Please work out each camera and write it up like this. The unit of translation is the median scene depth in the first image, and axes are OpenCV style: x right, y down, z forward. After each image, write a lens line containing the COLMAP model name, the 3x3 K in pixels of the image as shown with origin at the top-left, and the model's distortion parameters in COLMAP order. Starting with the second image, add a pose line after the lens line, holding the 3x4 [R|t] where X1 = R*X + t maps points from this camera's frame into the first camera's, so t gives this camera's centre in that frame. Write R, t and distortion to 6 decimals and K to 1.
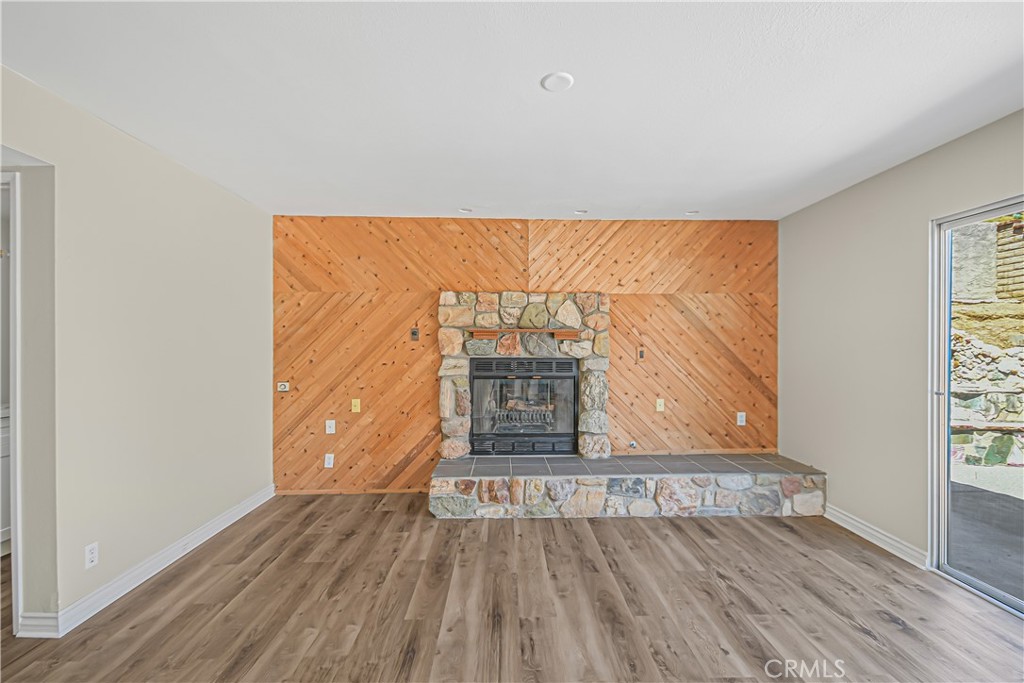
lens RADIAL K [[434.9, 0, 552.4], [0, 434.9, 348.0], [0, 0, 1]] dist [0.010798, -0.000060]
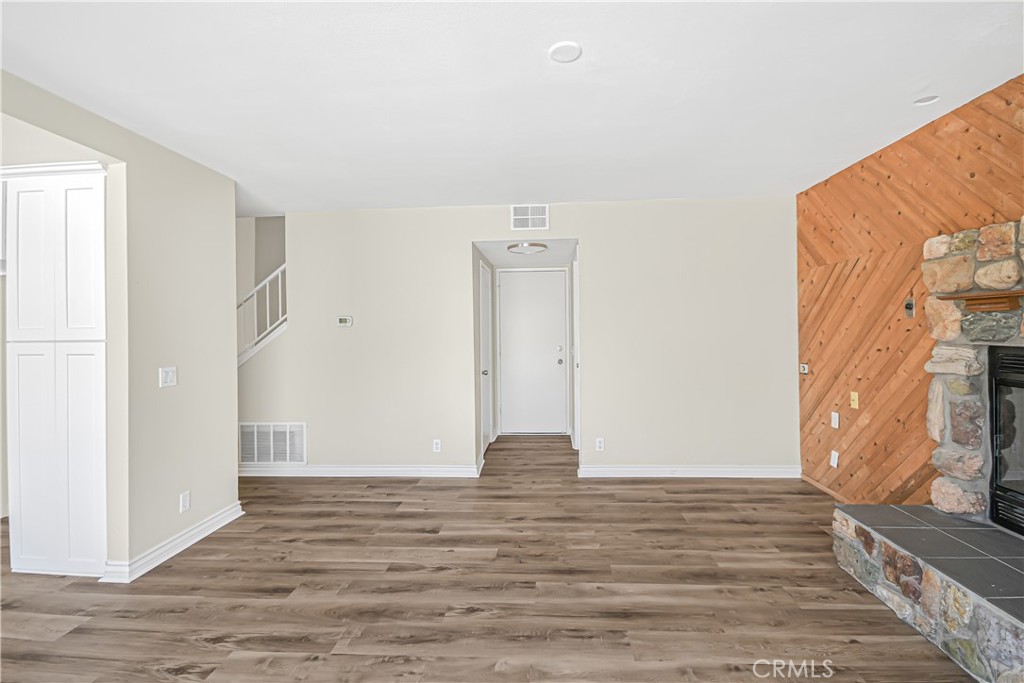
lens RADIAL K [[445.0, 0, 484.7], [0, 445.0, 327.4], [0, 0, 1]] dist [0.000011, -0.007105]
pose [[-0.161082, -0.003730, -0.986934, 0.472216], [0.008538, 0.999950, -0.005173, -0.003675], [0.986904, -0.009260, -0.161042, 0.464159]]
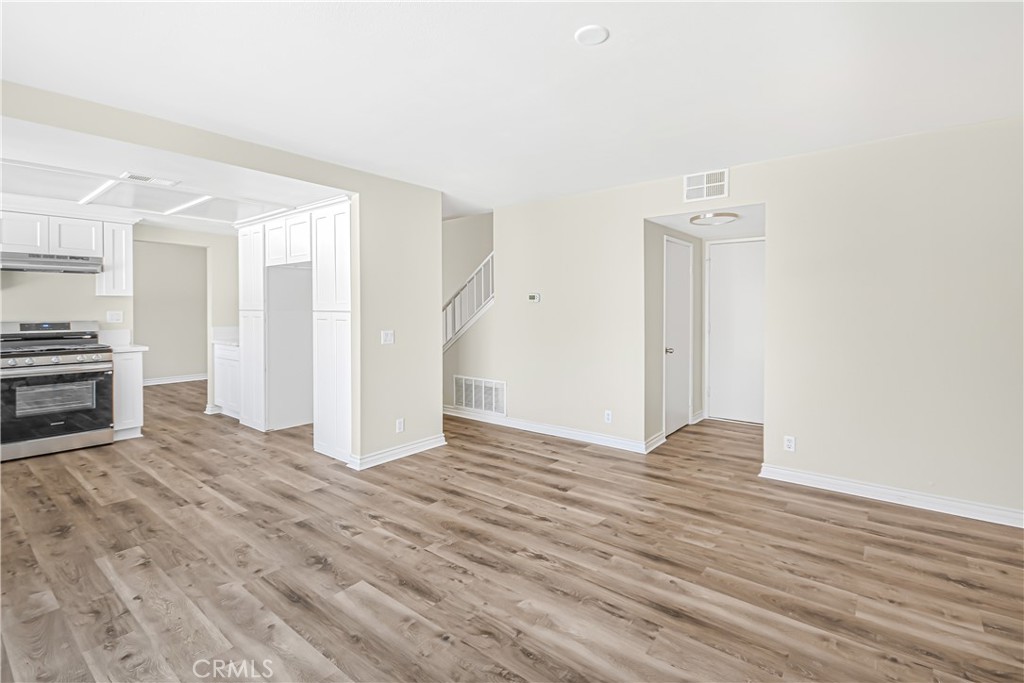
lens RADIAL K [[431.2, 0, 514.5], [0, 431.2, 310.1], [0, 0, 1]] dist [-0.003281, -0.000384]
pose [[-0.670145, 0.008281, -0.742184, 0.399066], [-0.001827, 0.999916, 0.012806, -0.008364], [0.742228, 0.009938, -0.670074, 0.721309]]
